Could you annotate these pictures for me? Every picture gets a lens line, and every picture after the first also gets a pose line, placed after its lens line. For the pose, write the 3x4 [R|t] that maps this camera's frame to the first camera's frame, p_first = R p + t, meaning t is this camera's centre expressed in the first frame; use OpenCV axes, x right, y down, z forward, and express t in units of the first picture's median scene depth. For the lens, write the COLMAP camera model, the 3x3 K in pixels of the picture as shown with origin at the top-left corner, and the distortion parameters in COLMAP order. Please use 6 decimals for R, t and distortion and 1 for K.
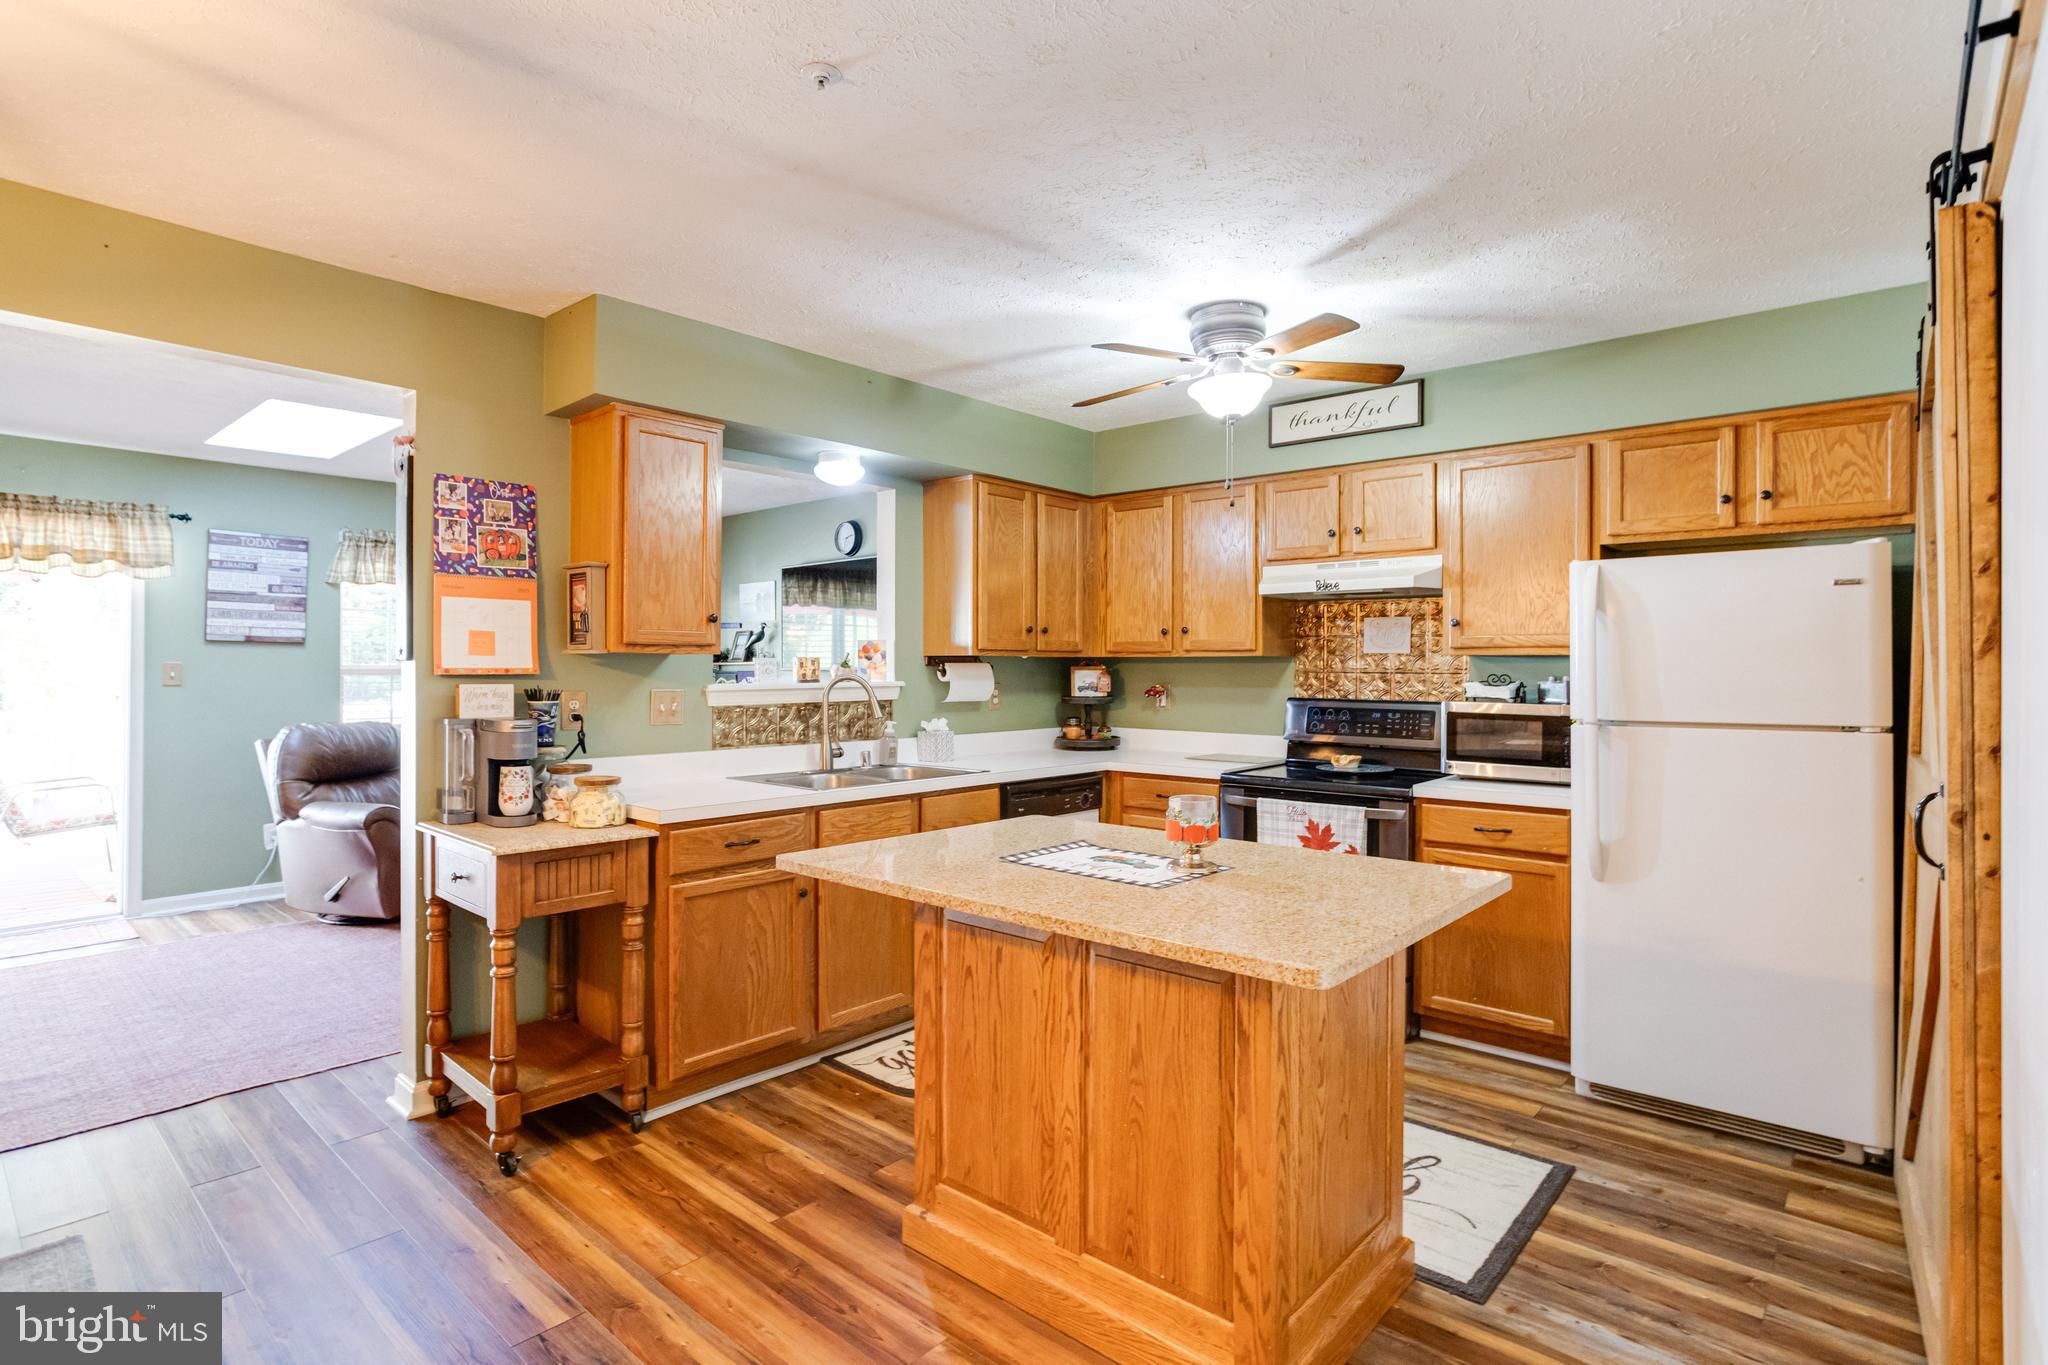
lens RADIAL K [[1021.5, 0, 1023.7], [0, 1021.5, 654.0], [0, 0, 1]] dist [-0.036069, 0.016489]
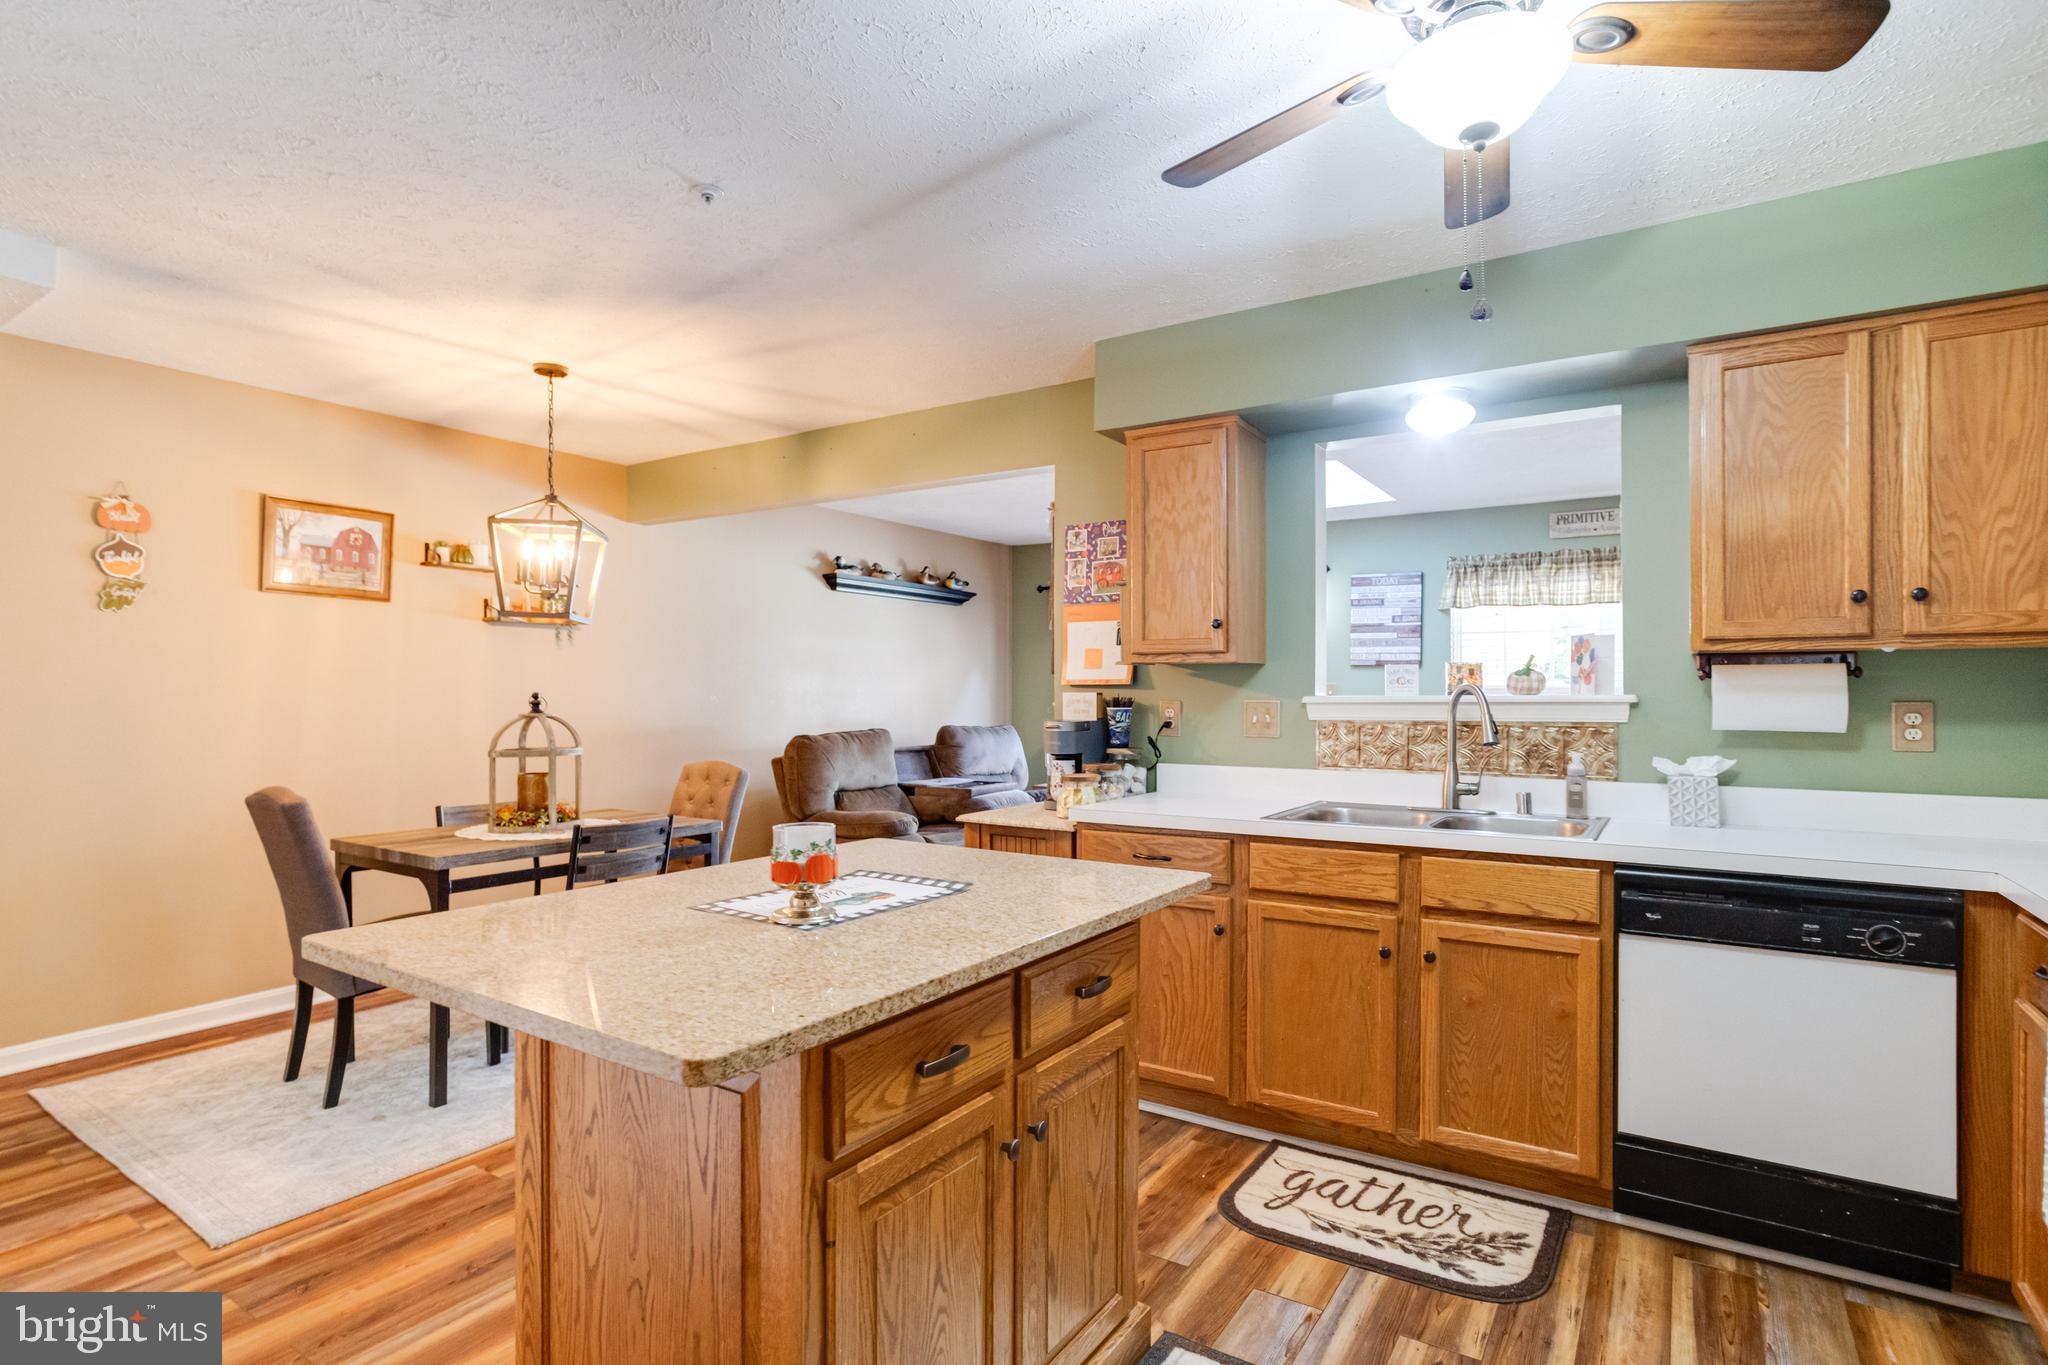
lens RADIAL K [[1021.5, 0, 1004.1], [0, 1021.5, 685.6], [0, 0, 1]] dist [-0.036069, 0.016489]
pose [[0.135241, -0.009353, -0.990769, 0.637329], [0.010898, 0.999909, -0.007952, 0.029121], [0.990753, -0.009722, 0.135330, 0.707377]]
